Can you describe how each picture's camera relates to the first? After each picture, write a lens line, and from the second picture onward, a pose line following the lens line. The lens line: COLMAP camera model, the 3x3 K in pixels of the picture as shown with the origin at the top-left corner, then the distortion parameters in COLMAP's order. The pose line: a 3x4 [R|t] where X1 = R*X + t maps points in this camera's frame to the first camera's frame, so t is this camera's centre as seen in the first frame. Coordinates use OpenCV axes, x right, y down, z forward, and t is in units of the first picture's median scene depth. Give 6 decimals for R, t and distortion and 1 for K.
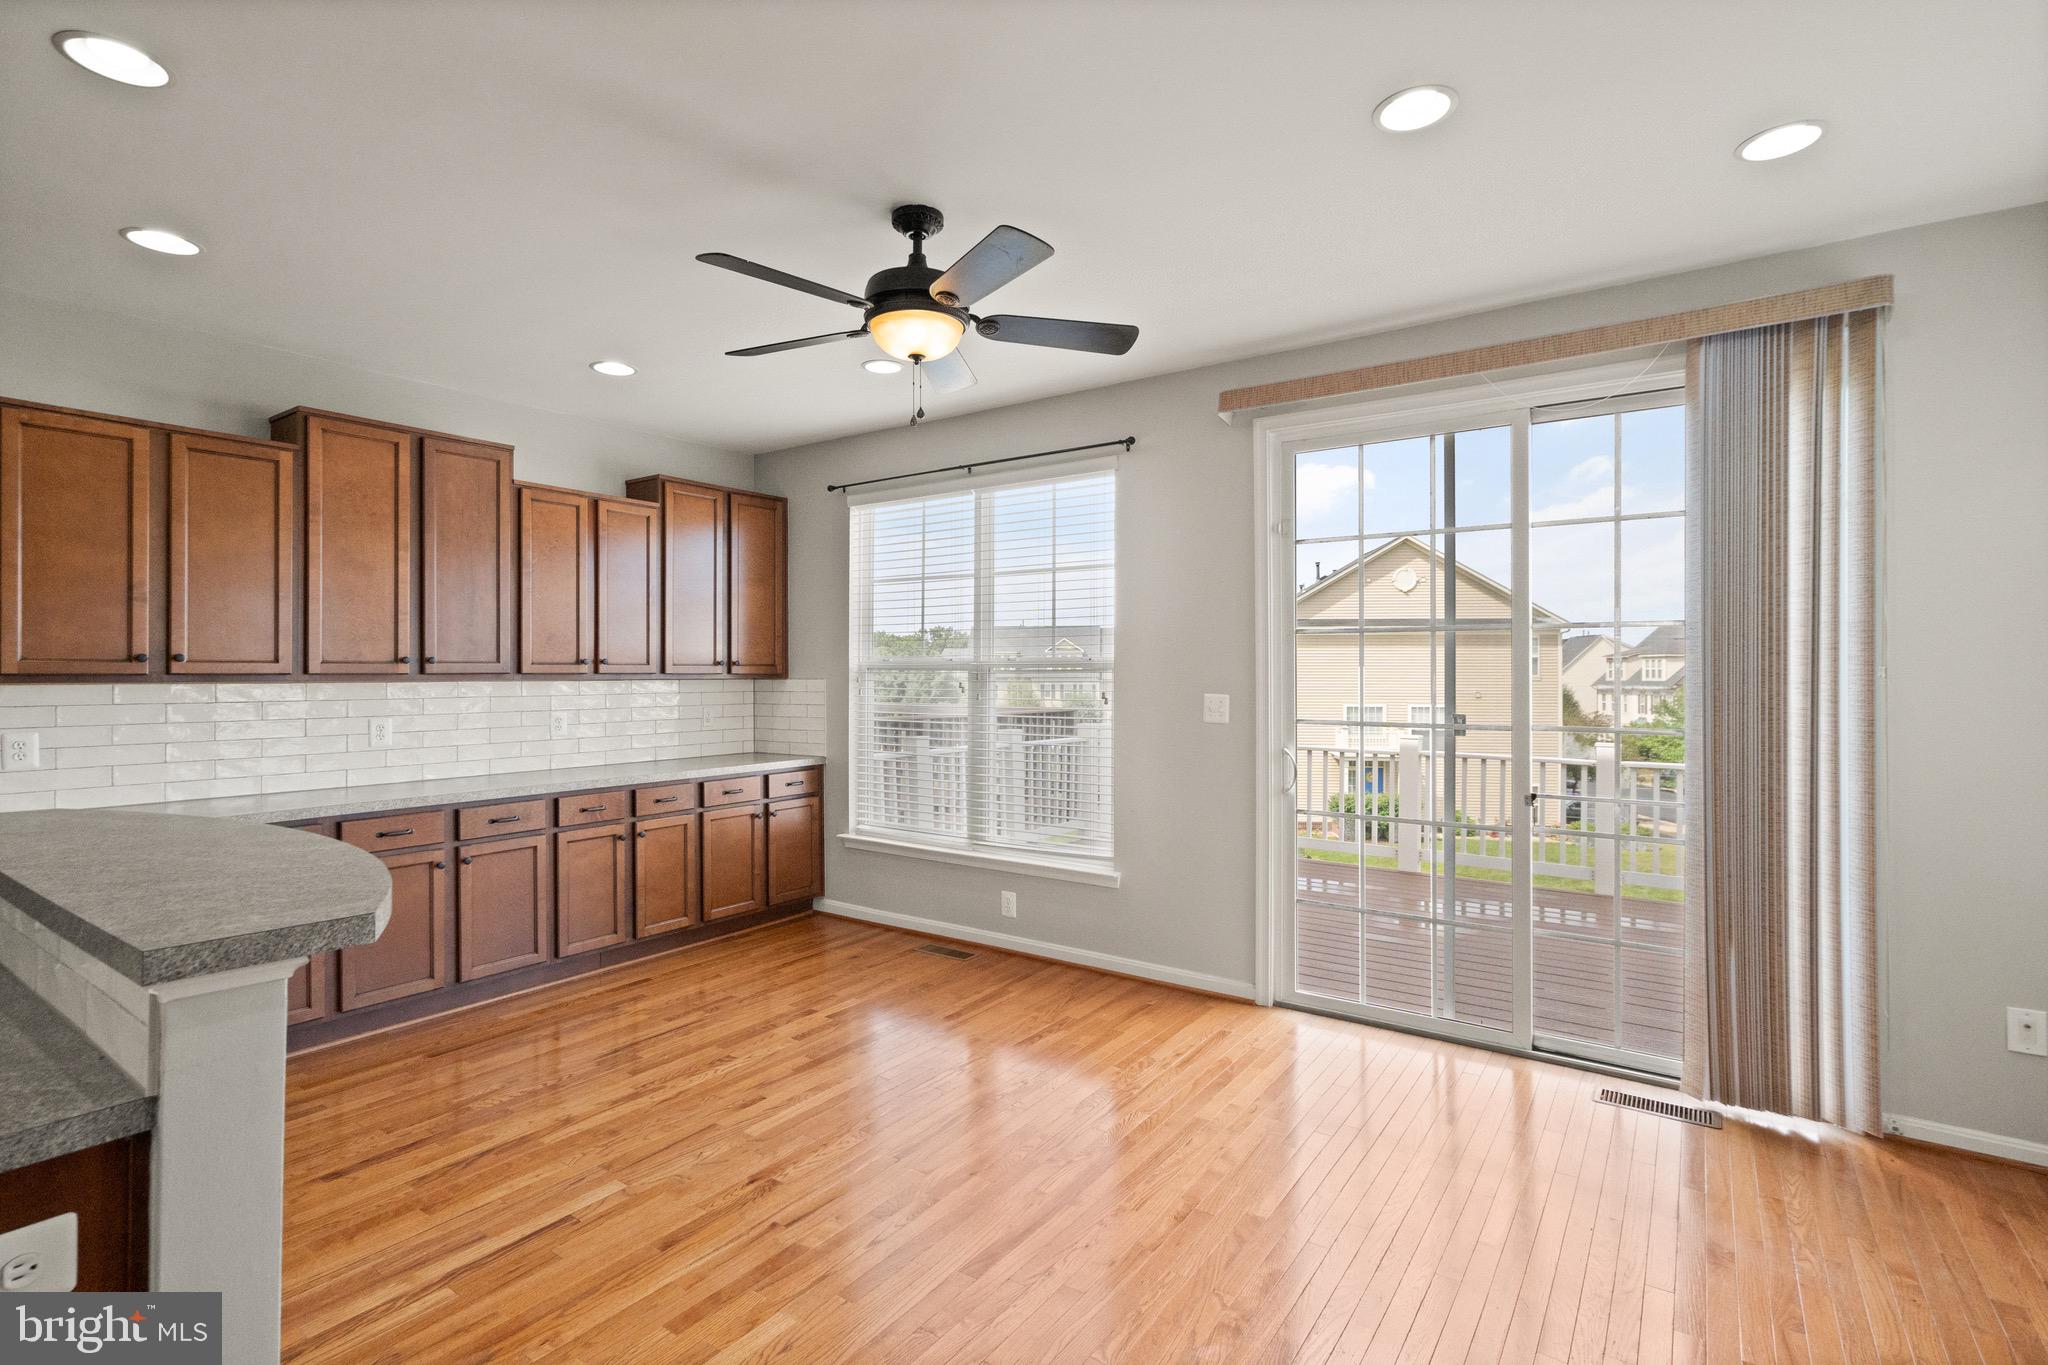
lens RADIAL K [[957.6, 0, 1013.8], [0, 957.6, 672.8], [0, 0, 1]] dist [-0.003757, 0.002844]
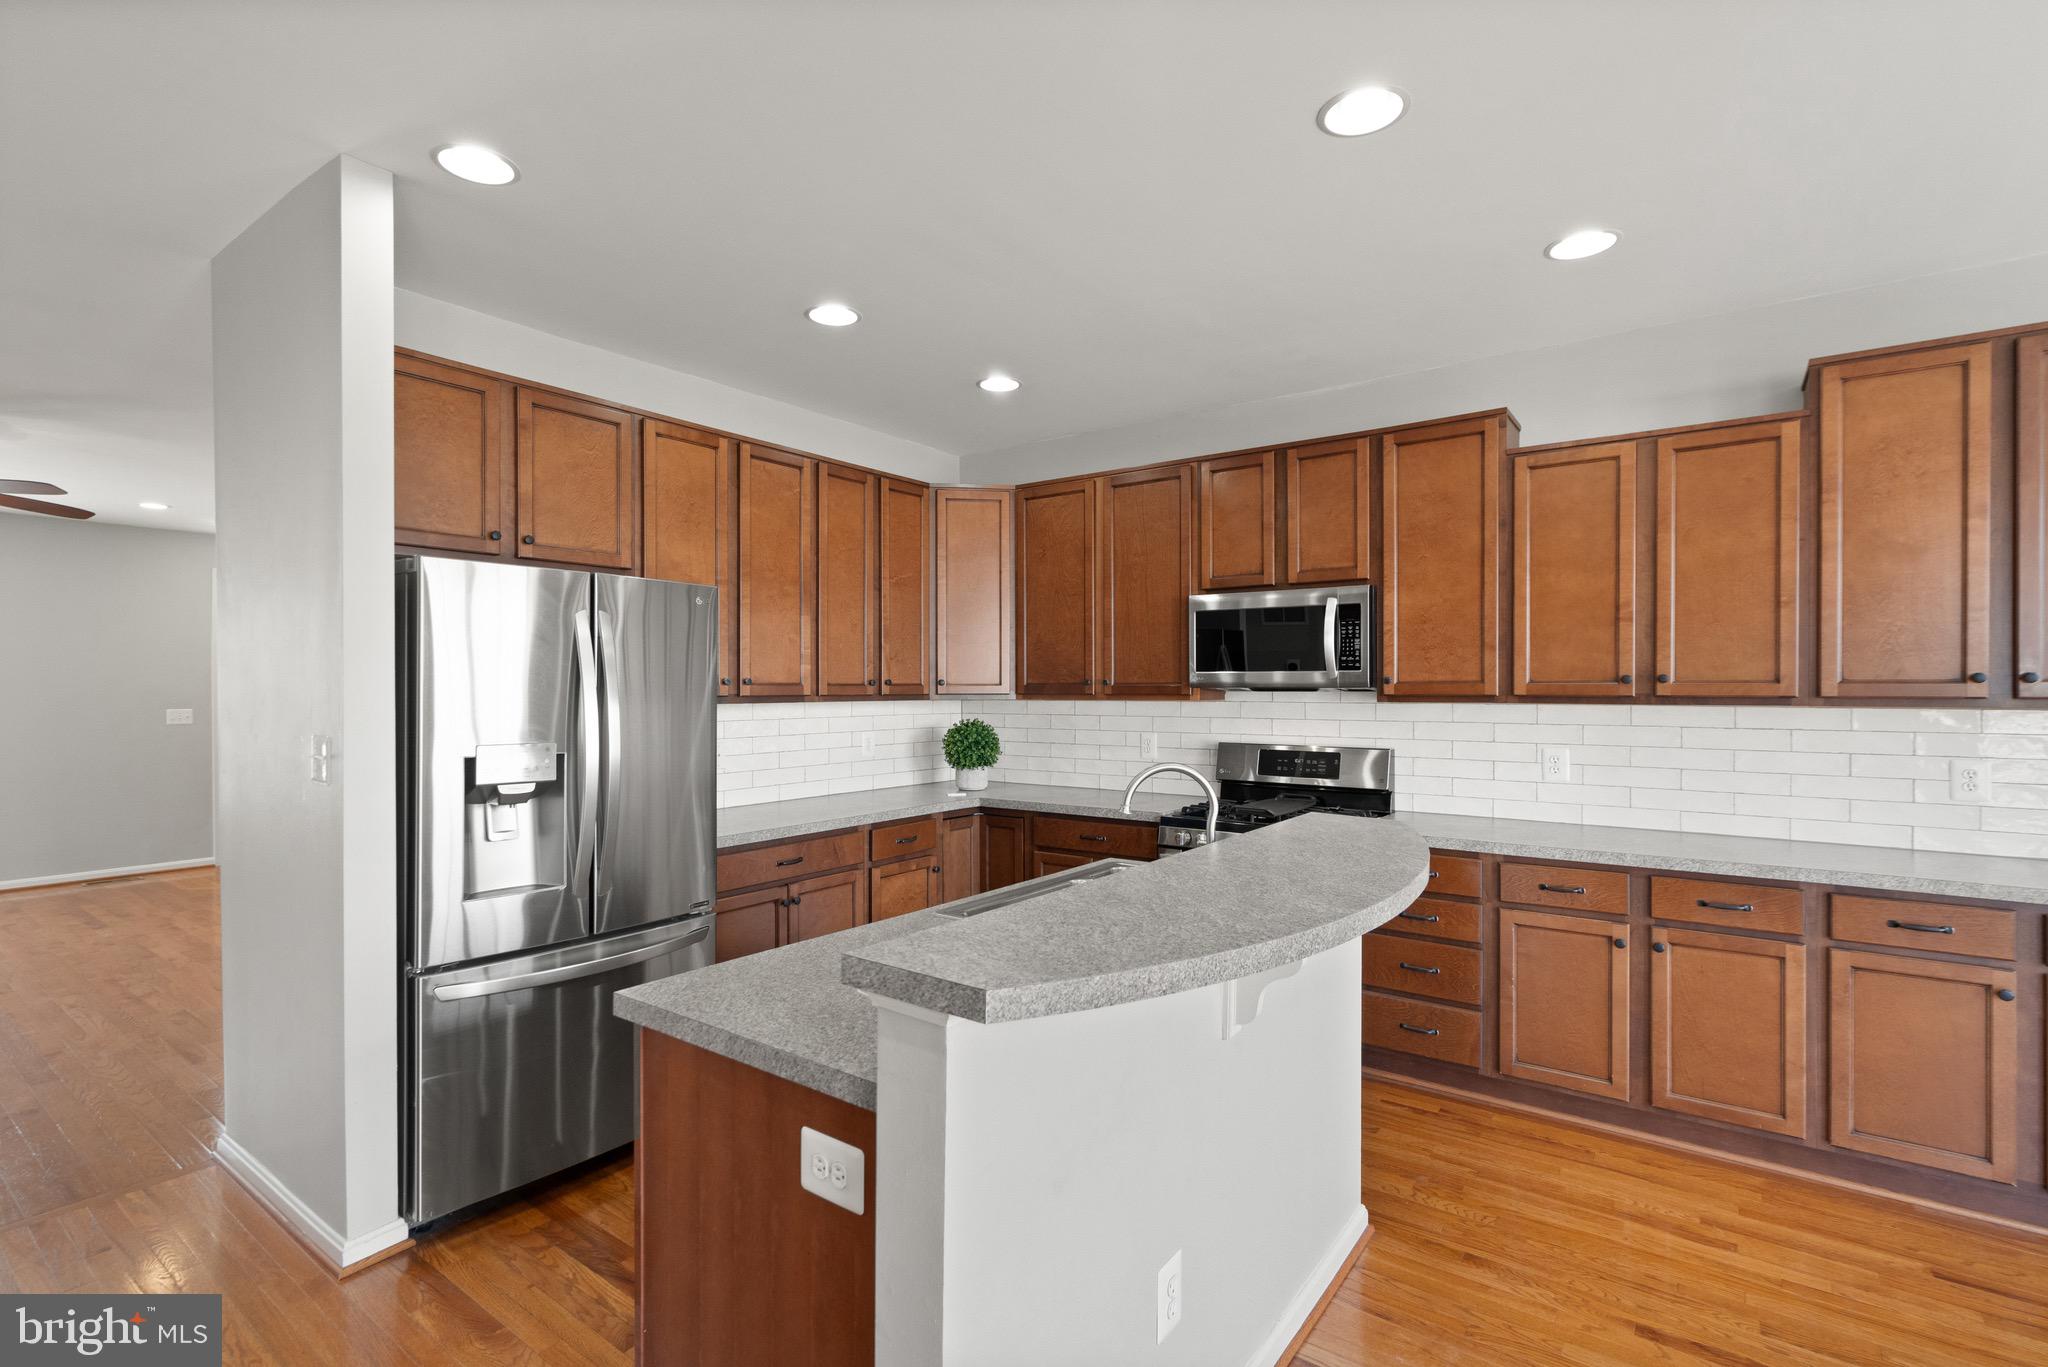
lens RADIAL K [[957.6, 0, 1007.9], [0, 957.6, 695.3], [0, 0, 1]] dist [-0.003757, 0.002844]
pose [[-0.020395, 0.004910, -0.999780, 0.058977], [-0.003294, 0.999982, 0.004978, -0.001904], [0.999787, 0.003395, -0.020379, 0.332624]]
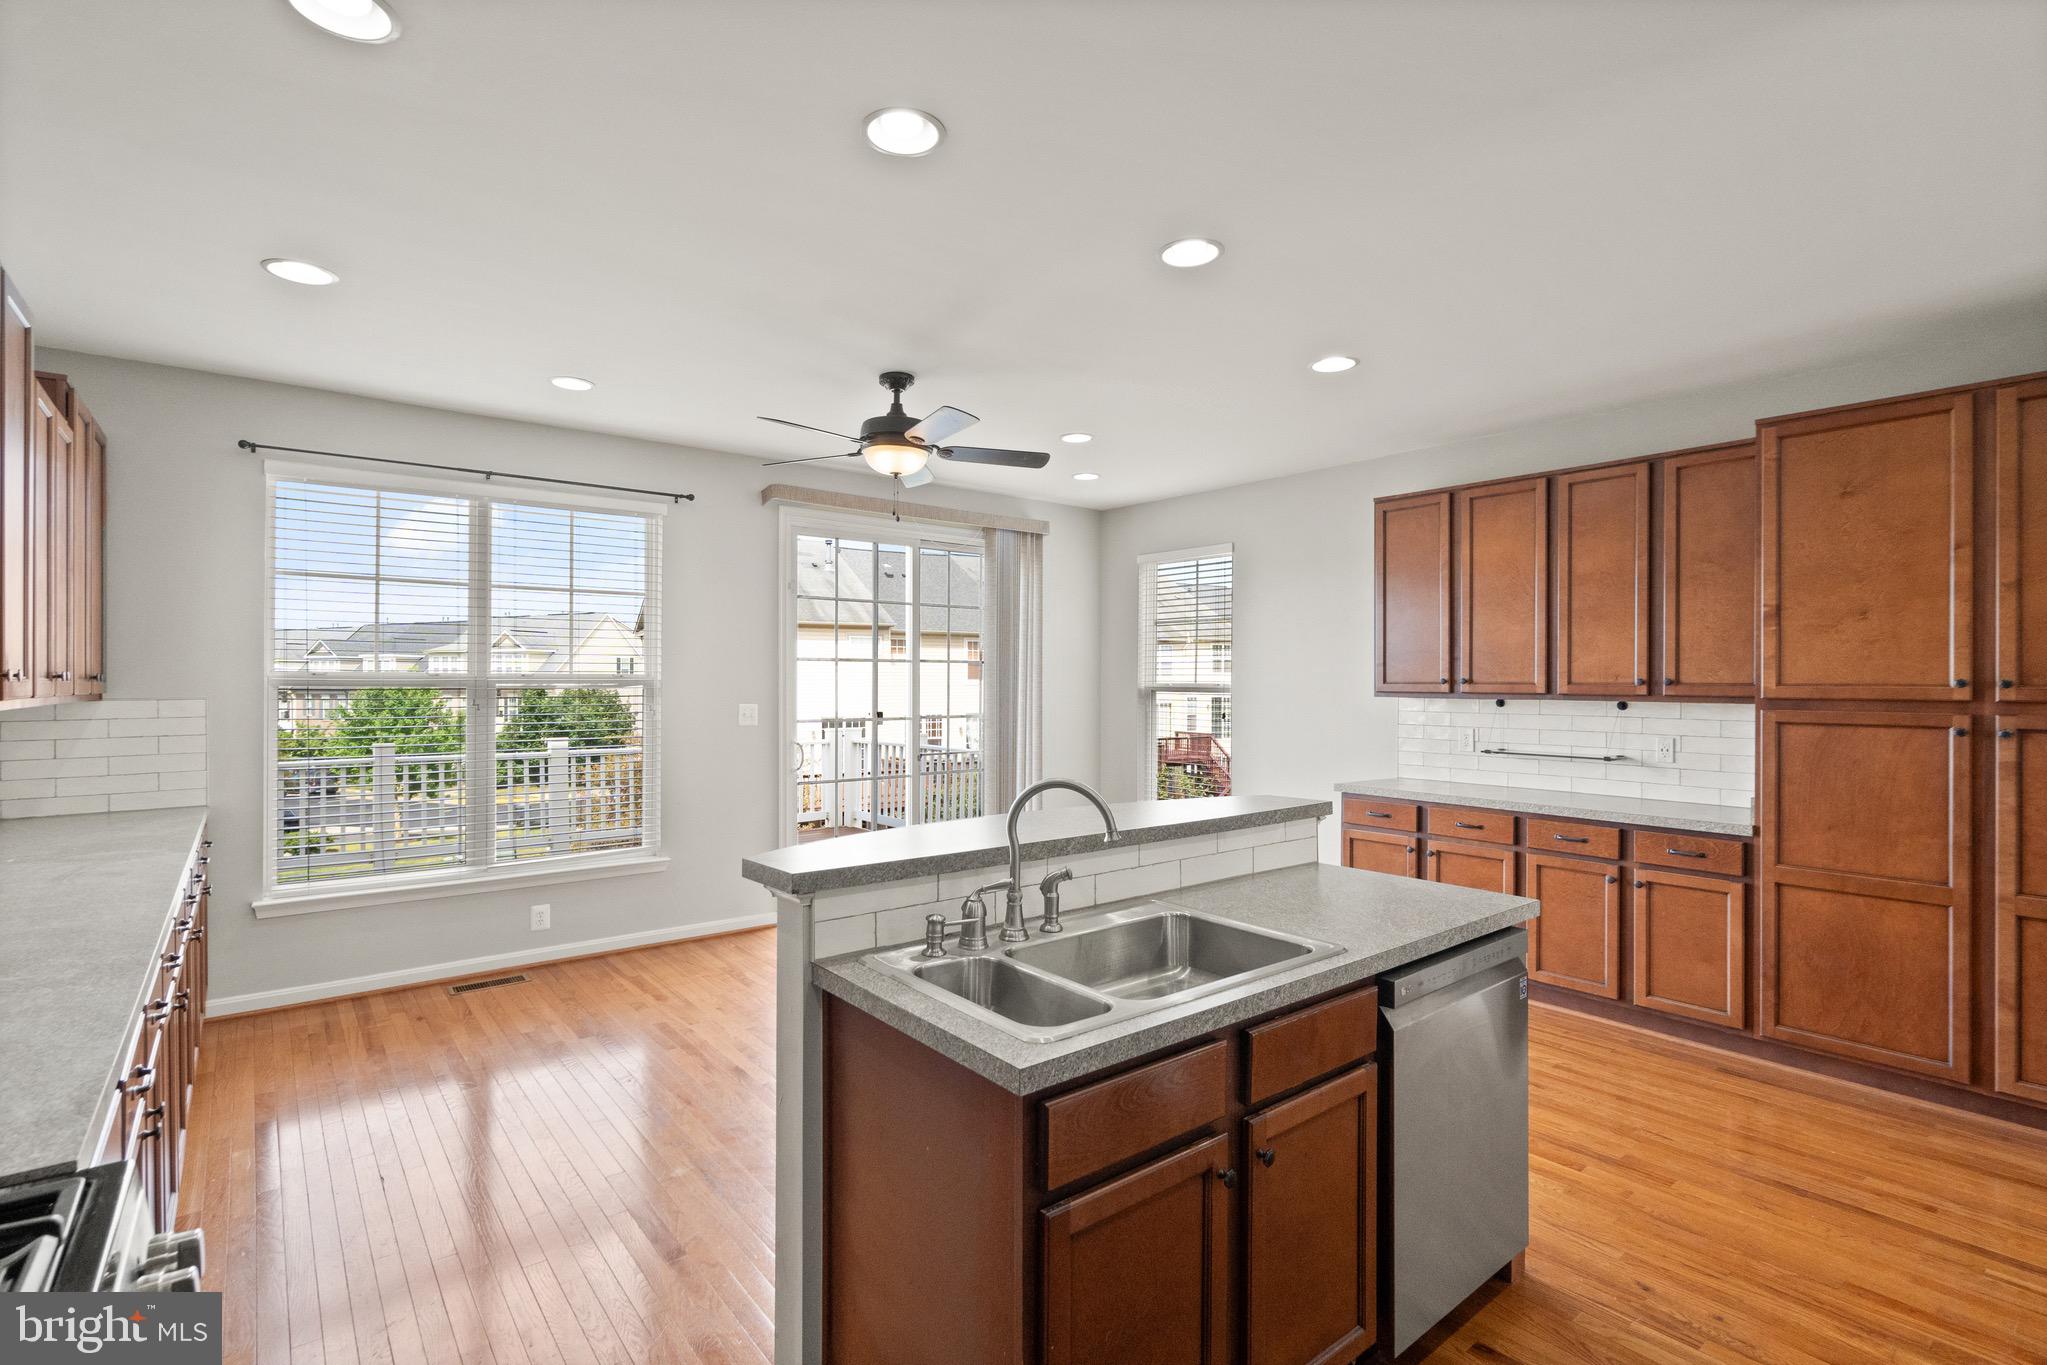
lens RADIAL K [[957.1, 0, 1009.1], [0, 957.1, 681.2], [0, 0, 1]] dist [-0.003757, 0.002844]
pose [[0.281207, -0.000083, 0.959647, -1.028869], [0.001580, 0.999999, -0.000377, -0.008630], [-0.959646, 0.001623, 0.281206, 0.296884]]
